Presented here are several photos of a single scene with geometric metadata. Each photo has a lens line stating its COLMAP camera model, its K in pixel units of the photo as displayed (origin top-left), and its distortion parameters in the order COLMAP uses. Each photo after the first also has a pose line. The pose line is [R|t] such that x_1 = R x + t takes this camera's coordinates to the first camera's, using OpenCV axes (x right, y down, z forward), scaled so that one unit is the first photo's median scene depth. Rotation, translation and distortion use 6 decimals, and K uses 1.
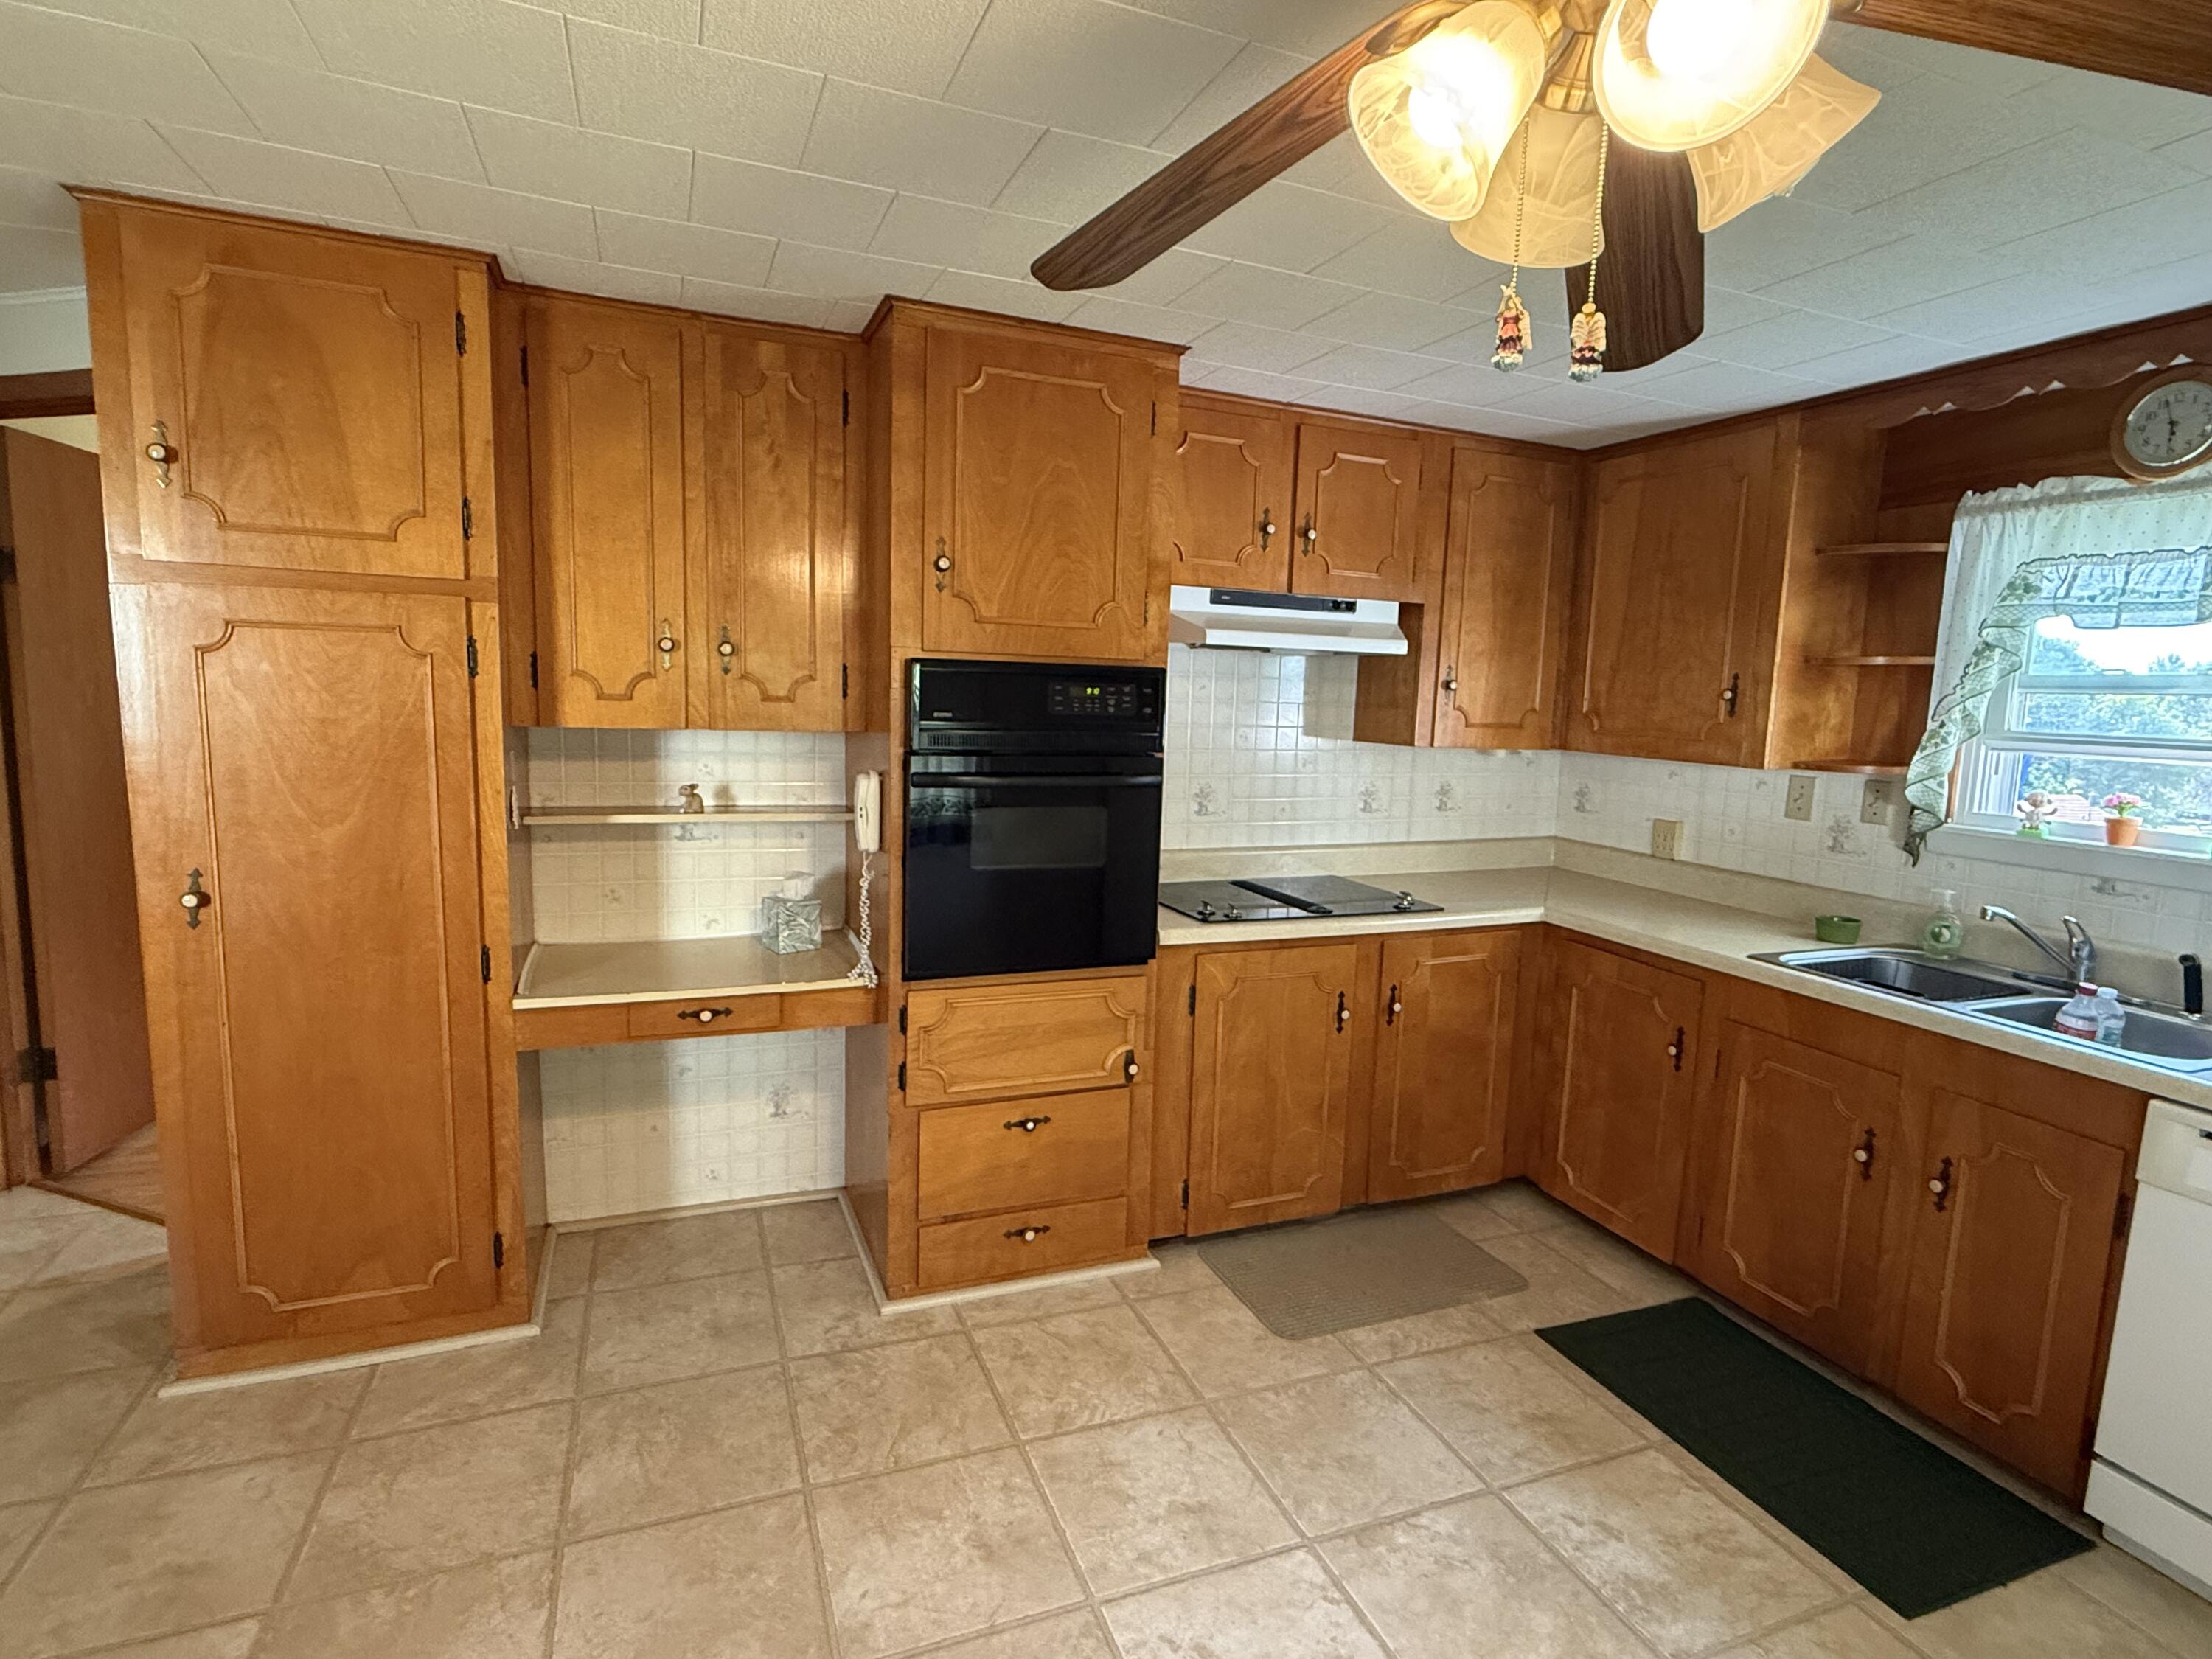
lens RADIAL K [[1112.0, 0, 1104.5], [0, 1112.0, 831.5], [0, 0, 1]] dist [0.003401, -0.000197]
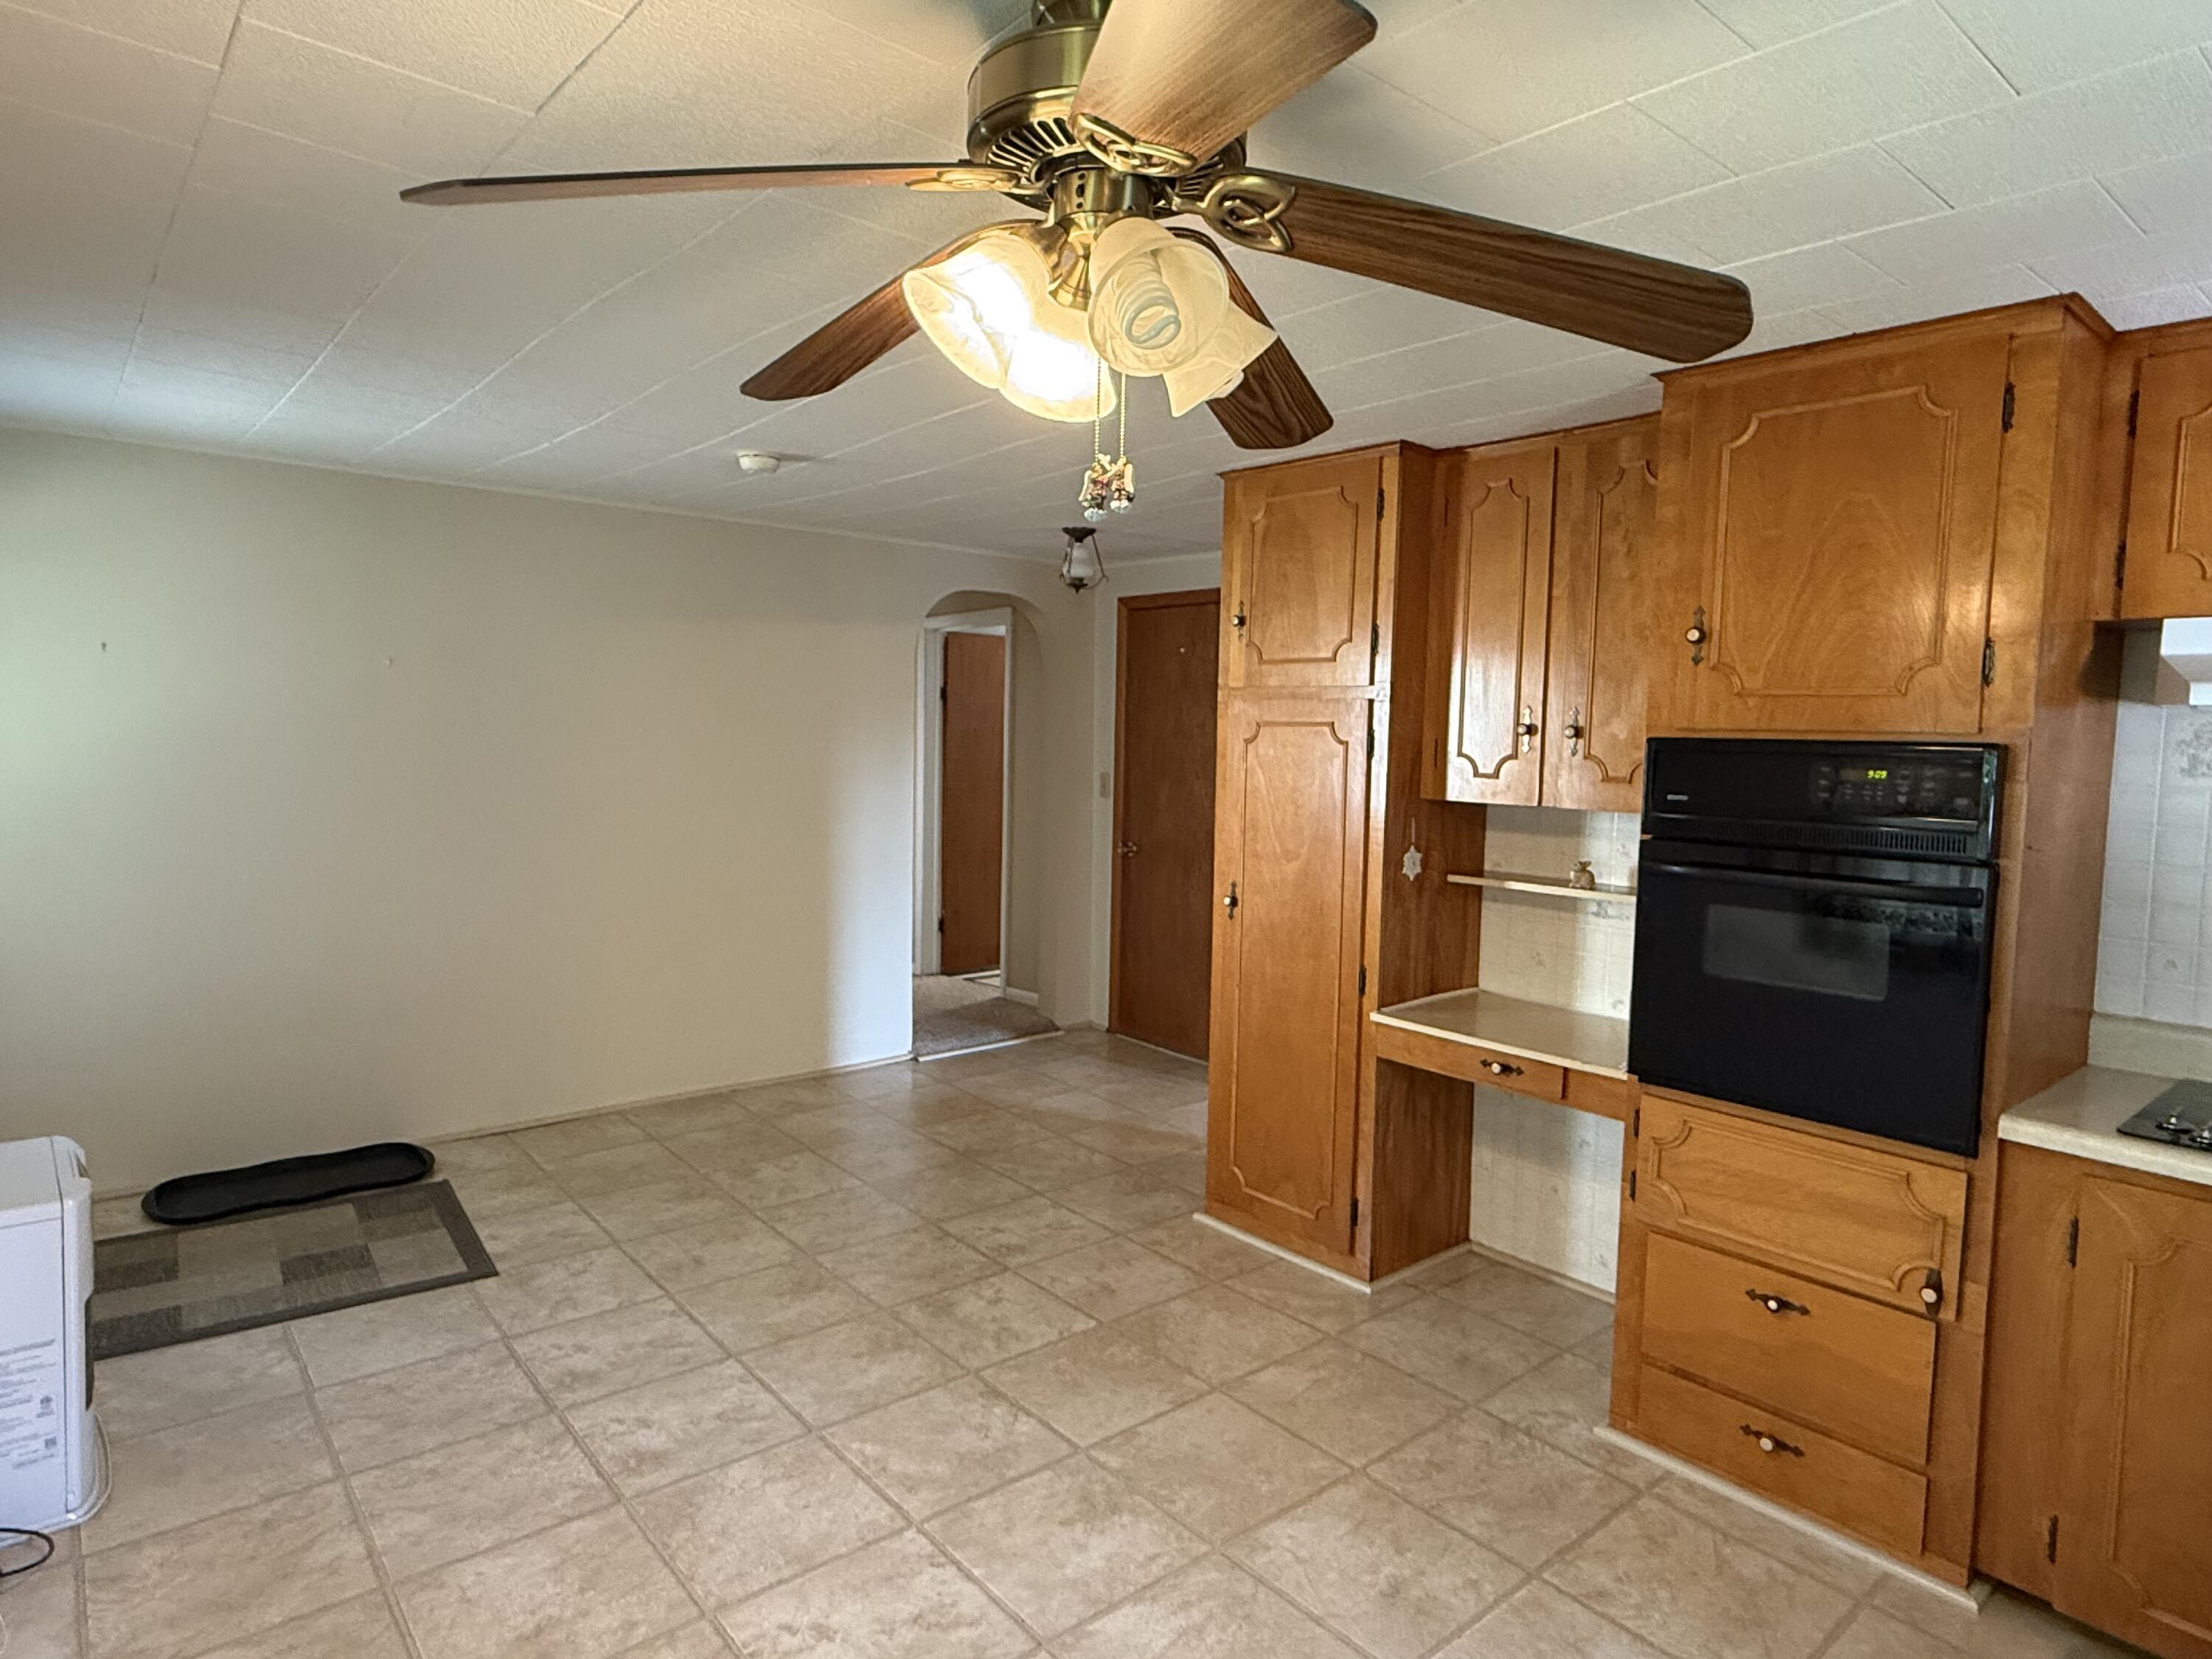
lens RADIAL K [[1280.0, 0, 1106.8], [0, 1280.0, 824.7], [0, 0, 1]] dist [0.000929, -0.000490]
pose [[0.318745, 0.044682, -0.946787, 0.675371], [-0.134014, 0.990978, 0.001650, -0.020155], [0.938319, 0.126357, 0.321857, 0.207497]]
